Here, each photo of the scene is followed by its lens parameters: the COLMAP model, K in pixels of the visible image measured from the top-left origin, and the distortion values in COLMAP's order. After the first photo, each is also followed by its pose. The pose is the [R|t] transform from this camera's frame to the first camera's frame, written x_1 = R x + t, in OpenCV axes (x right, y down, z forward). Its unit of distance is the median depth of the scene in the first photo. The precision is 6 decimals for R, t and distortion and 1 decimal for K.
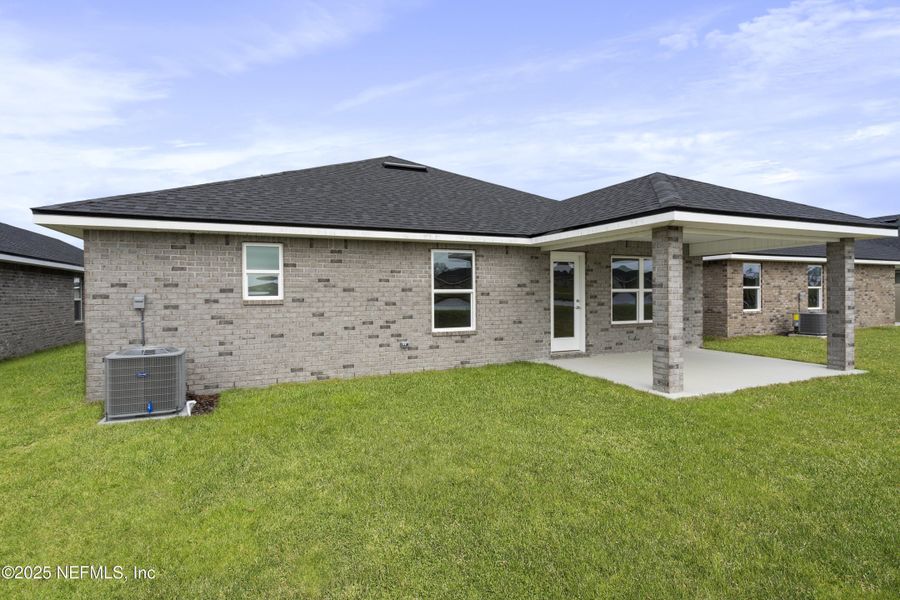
lens RADIAL K [[442.3, 0, 449.0], [0, 442.3, 287.6], [0, 0, 1]] dist [0.002198, 0.000543]
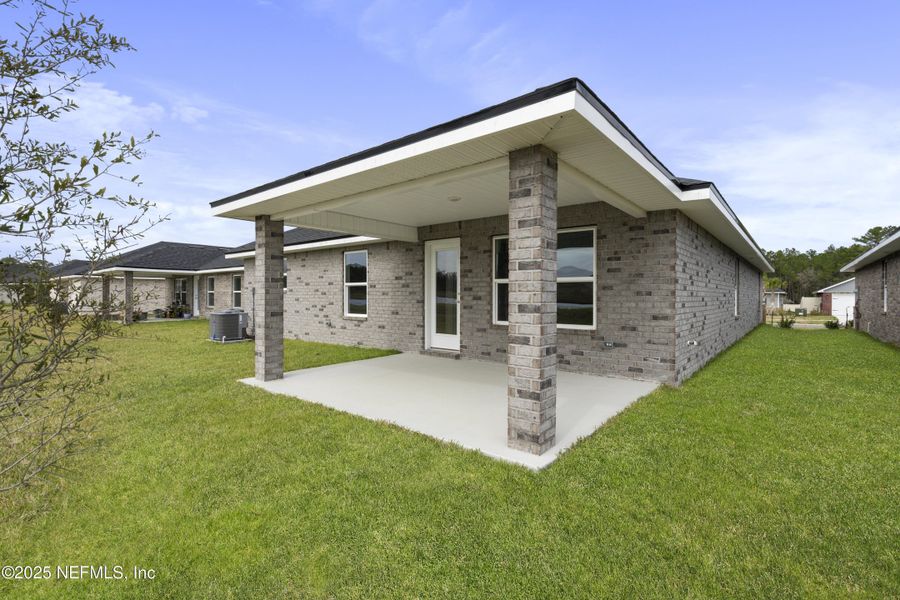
lens RADIAL K [[442.3, 0, 449.0], [0, 442.3, 287.6], [0, 0, 1]] dist [0.002198, 0.000543]
pose [[0.434730, -0.002063, -0.900558, 1.204384], [0.014546, 0.999883, 0.004732, 0.015087], [0.900443, -0.015156, 0.434709, 0.682612]]
